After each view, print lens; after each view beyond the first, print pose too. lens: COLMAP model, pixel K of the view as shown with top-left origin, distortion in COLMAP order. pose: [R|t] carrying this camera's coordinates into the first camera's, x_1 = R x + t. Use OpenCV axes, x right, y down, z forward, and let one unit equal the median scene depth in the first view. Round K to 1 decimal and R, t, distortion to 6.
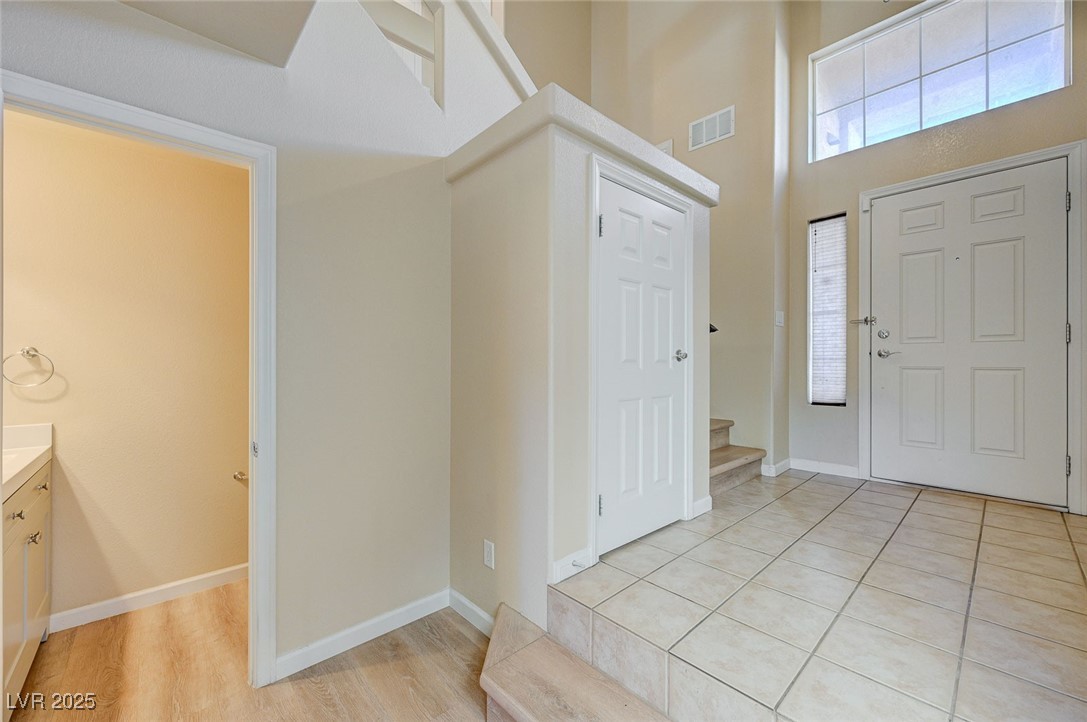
lens RADIAL K [[431.1, 0, 546.5], [0, 431.1, 364.9], [0, 0, 1]] dist [0.000256, 0.000099]
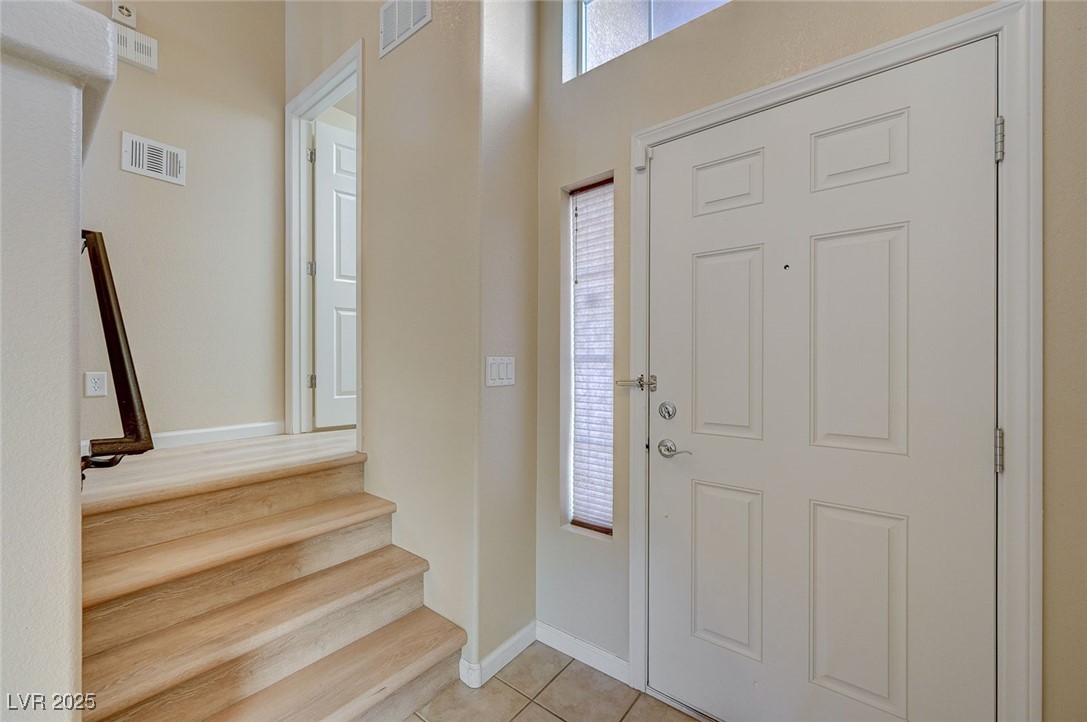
lens RADIAL K [[431.1, 0, 546.5], [0, 431.1, 364.9], [0, 0, 1]] dist [0.000256, 0.000099]
pose [[0.988708, 0.000545, 0.149851, 0.513417], [-0.000747, 0.999999, 0.001291, -0.114907], [-0.149850, -0.001389, 0.988708, 0.471138]]
